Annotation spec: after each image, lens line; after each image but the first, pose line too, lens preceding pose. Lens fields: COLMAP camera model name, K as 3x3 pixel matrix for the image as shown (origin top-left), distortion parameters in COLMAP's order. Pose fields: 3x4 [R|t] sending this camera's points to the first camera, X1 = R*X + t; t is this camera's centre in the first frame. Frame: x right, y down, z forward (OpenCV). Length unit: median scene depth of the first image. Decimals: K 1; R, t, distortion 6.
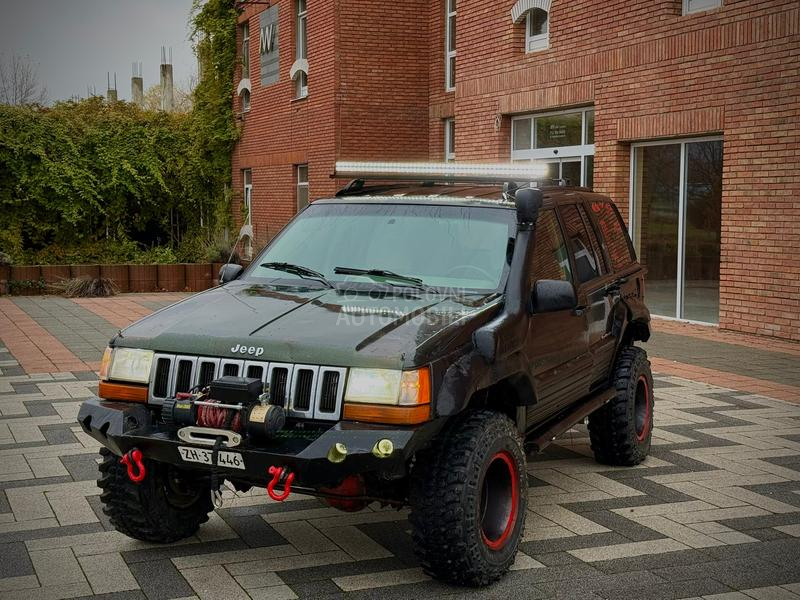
lens RADIAL K [[1258.3, 0, 400.0], [0, 1258.3, 300.0], [0, 0, 1]] dist [0.160558, -0.107479]
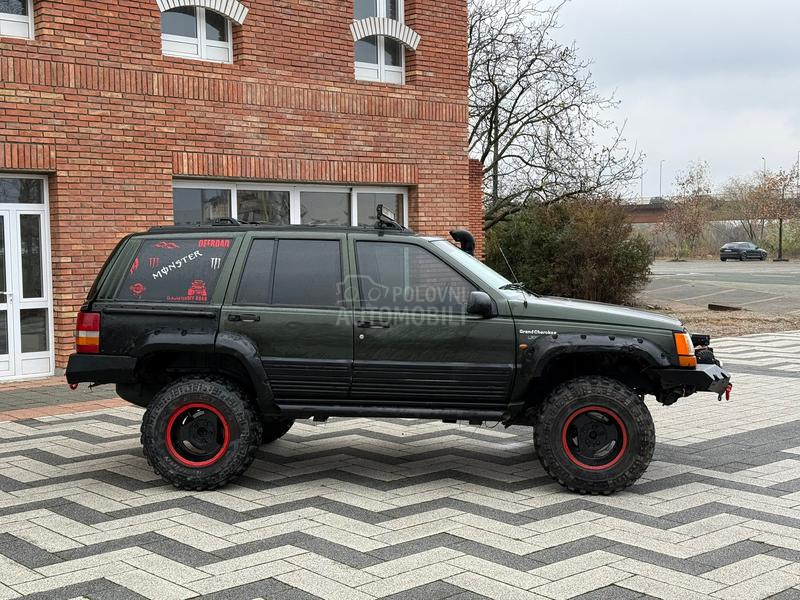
lens RADIAL K [[1111.5, 0, 414.0], [0, 1111.5, 299.2], [0, 0, 1]] dist [0.212174, -0.440712]
pose [[-0.348520, -0.049238, 0.936007, -1.154637], [0.086100, 0.992715, 0.084280, -0.120382], [-0.933338, 0.109963, -0.341742, 1.495124]]
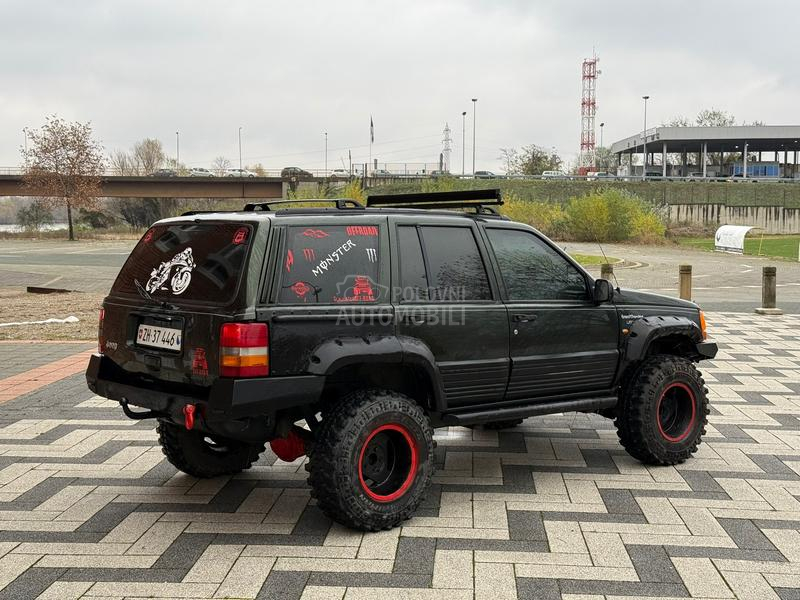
lens RADIAL K [[1111.5, 0, 414.0], [0, 1111.5, 299.2], [0, 0, 1]] dist [0.212174, -0.440712]
pose [[-0.908679, -0.035610, 0.415974, -0.432634], [0.030875, 0.987895, 0.152017, -0.183408], [-0.416352, 0.150978, -0.896581, 2.129210]]
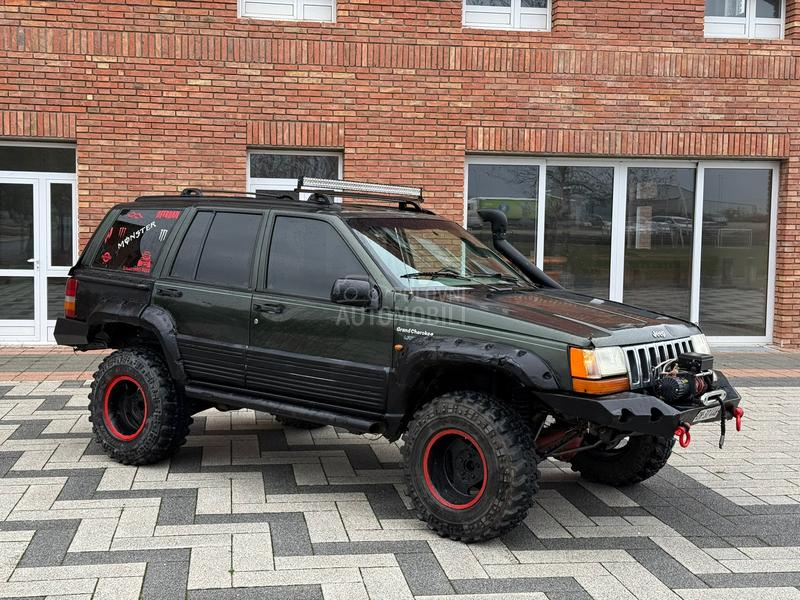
lens RADIAL K [[1113.3, 0, 400.0], [0, 1113.3, 300.0], [0, 0, 1]] dist [0.196977, -0.414507]
pose [[0.222357, -0.069511, 0.972484, -1.047684], [0.062198, 0.996435, 0.057002, -0.062072], [-0.972979, 0.047812, 0.225887, 0.807070]]
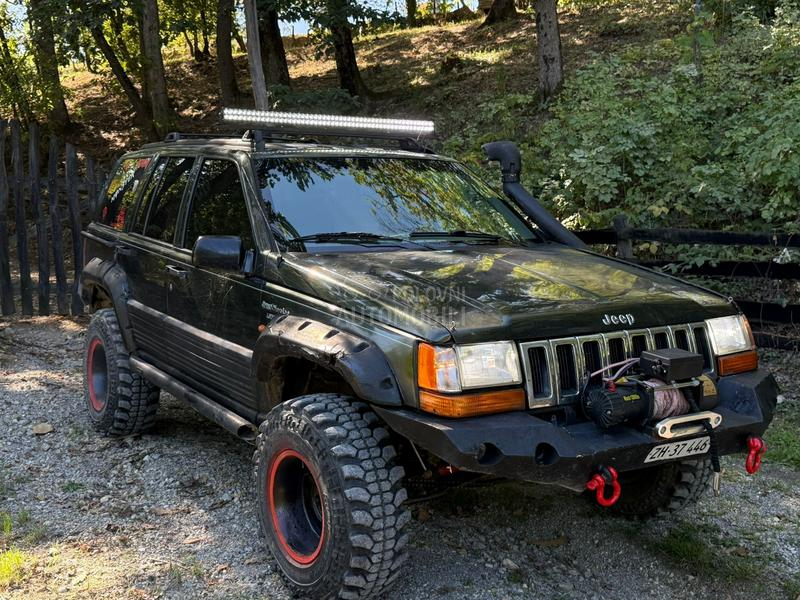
lens RADIAL K [[922.9, 0, 400.0], [0, 922.9, 300.0], [0, 0, 1]] dist [0.139219, -0.187067]
pose [[0.549550, -0.116665, 0.827275, -0.576954], [0.078296, 0.993036, 0.088030, -0.031718], [-0.831784, 0.016396, 0.554857, 0.629524]]
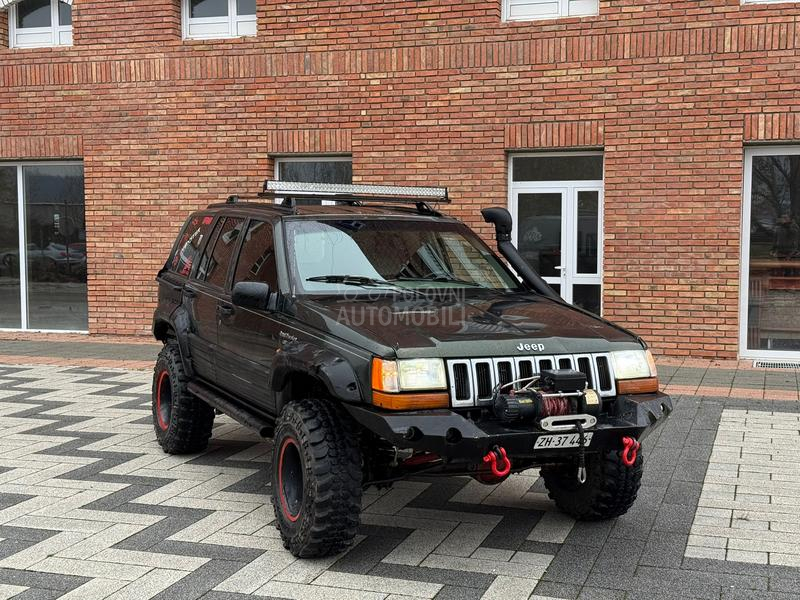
lens RADIAL K [[1113.3, 0, 400.0], [0, 1113.3, 300.0], [0, 0, 1]] dist [0.196977, -0.414507]
pose [[0.648209, -0.057730, 0.759271, -0.777210], [0.064121, 0.997719, 0.021118, -0.025559], [-0.758758, 0.034997, 0.650432, 0.350500]]
